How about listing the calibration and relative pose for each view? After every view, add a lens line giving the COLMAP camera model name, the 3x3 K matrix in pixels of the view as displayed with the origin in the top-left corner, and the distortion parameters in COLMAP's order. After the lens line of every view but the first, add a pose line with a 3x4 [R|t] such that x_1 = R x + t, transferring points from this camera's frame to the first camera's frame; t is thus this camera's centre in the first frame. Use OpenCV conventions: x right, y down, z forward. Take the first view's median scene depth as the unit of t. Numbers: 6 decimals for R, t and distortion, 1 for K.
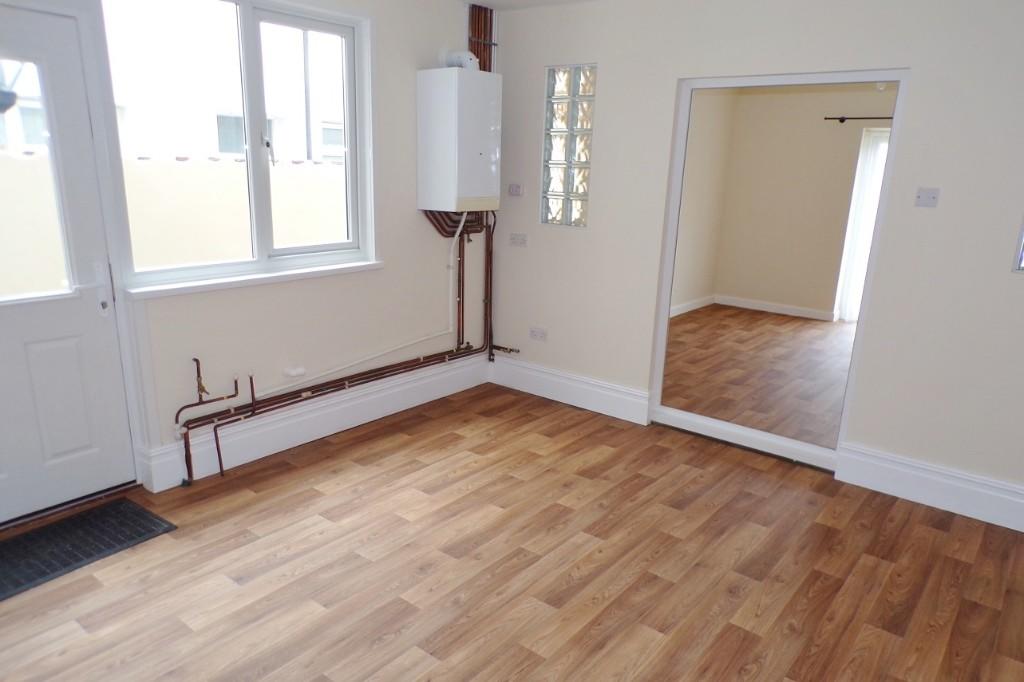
lens RADIAL K [[703.9, 0, 512.1], [0, 703.9, 374.8], [0, 0, 1]] dist [0.001196, 0.000696]
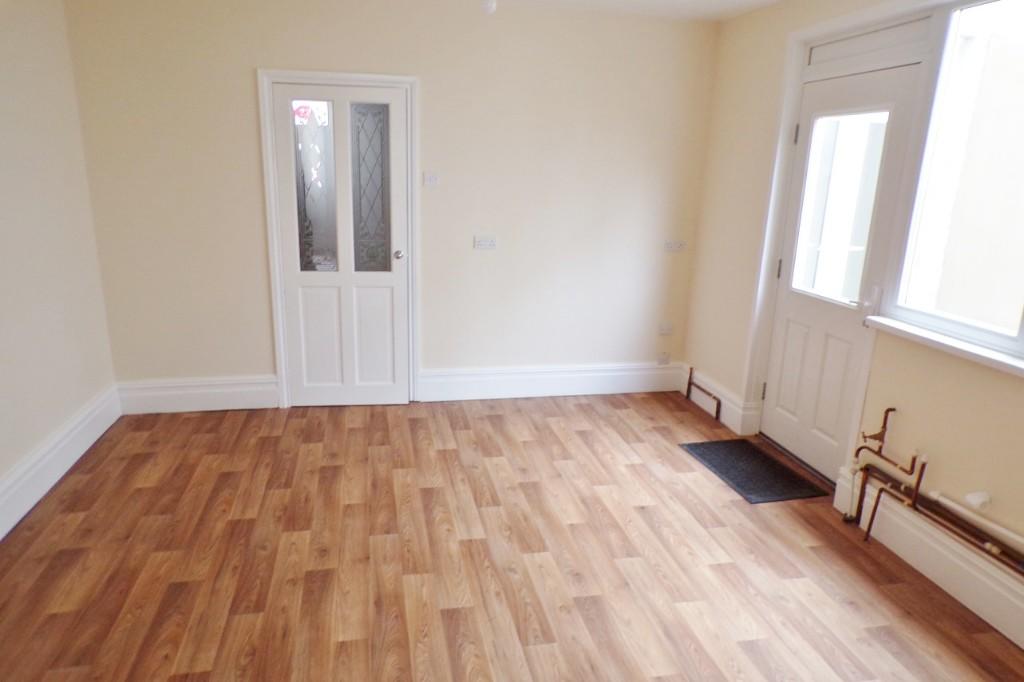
lens RADIAL K [[687.3, 0, 512.0], [0, 687.3, 341.0], [0, 0, 1]] dist [0.000257, 0.000154]
pose [[-0.631124, 0.155009, -0.760036, 0.581710], [-0.266617, 0.876780, 0.400214, -0.360550], [0.728421, 0.455224, -0.512029, 1.179394]]
